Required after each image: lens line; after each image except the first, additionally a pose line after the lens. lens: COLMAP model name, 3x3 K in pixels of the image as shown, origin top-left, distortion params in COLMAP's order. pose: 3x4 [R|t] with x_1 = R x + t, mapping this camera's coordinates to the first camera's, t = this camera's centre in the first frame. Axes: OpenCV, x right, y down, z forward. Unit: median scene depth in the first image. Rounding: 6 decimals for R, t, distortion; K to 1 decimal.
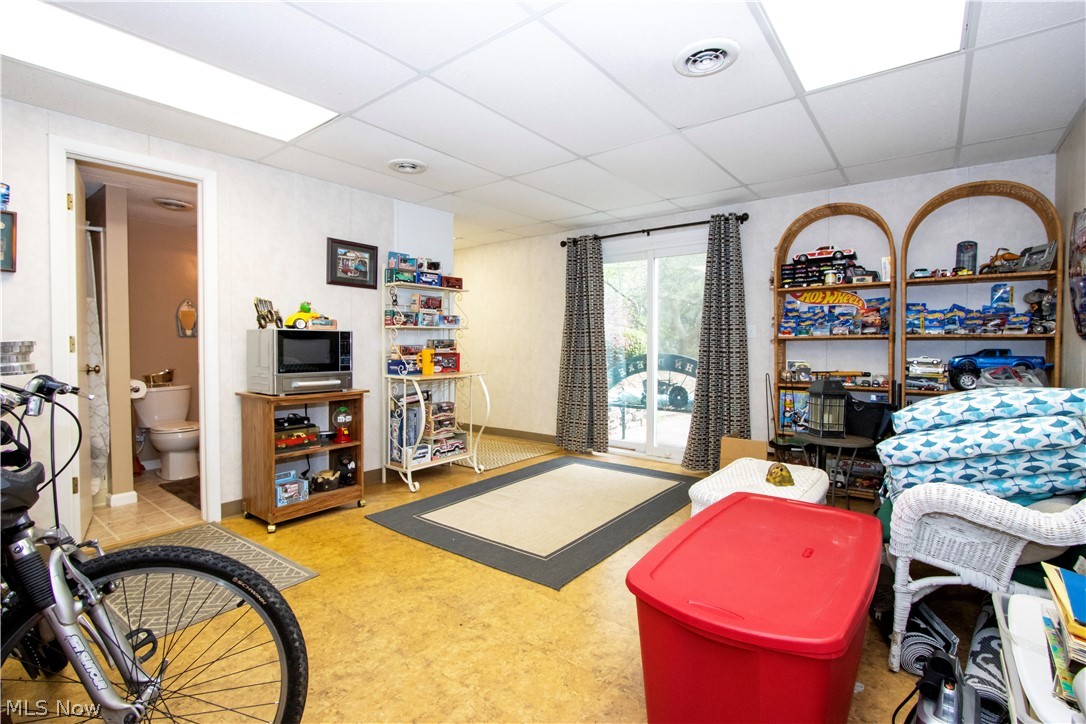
lens RADIAL K [[501.0, 0, 539.5], [0, 501.0, 353.5], [0, 0, 1]] dist [-0.016577, 0.001440]
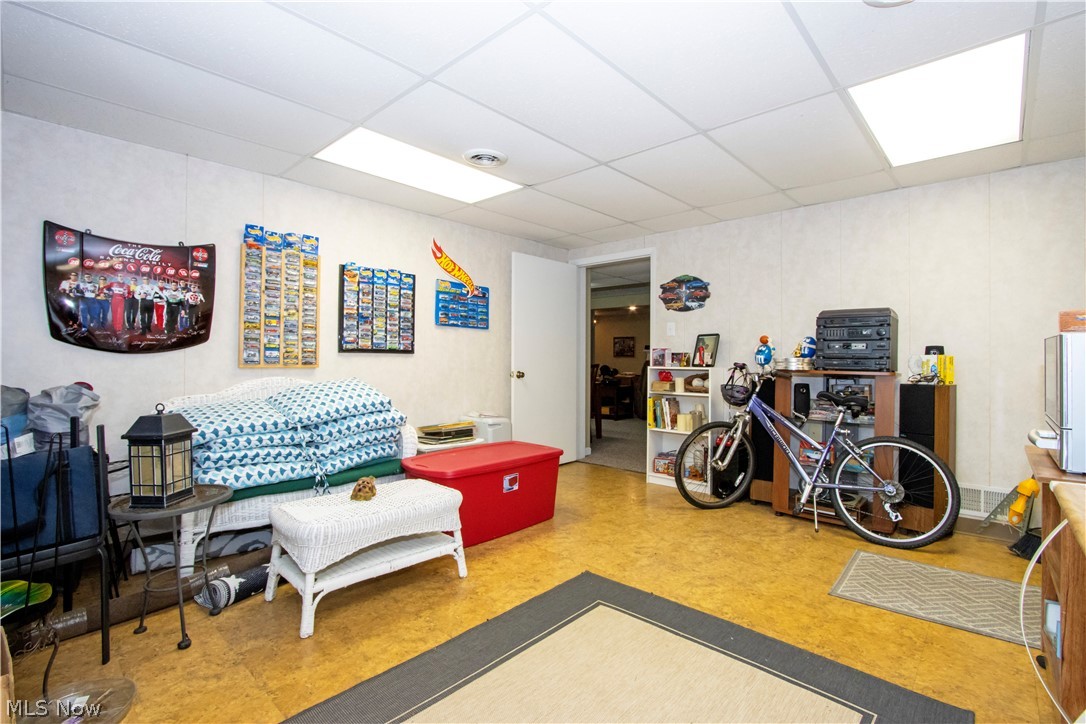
lens RADIAL K [[501.0, 0, 539.5], [0, 501.0, 353.5], [0, 0, 1]] dist [-0.016577, 0.001440]
pose [[-0.996329, -0.001927, 0.085582, 0.044589], [-0.000925, 0.999931, 0.011746, -0.042362], [-0.085598, 0.011623, -0.996262, 1.972807]]
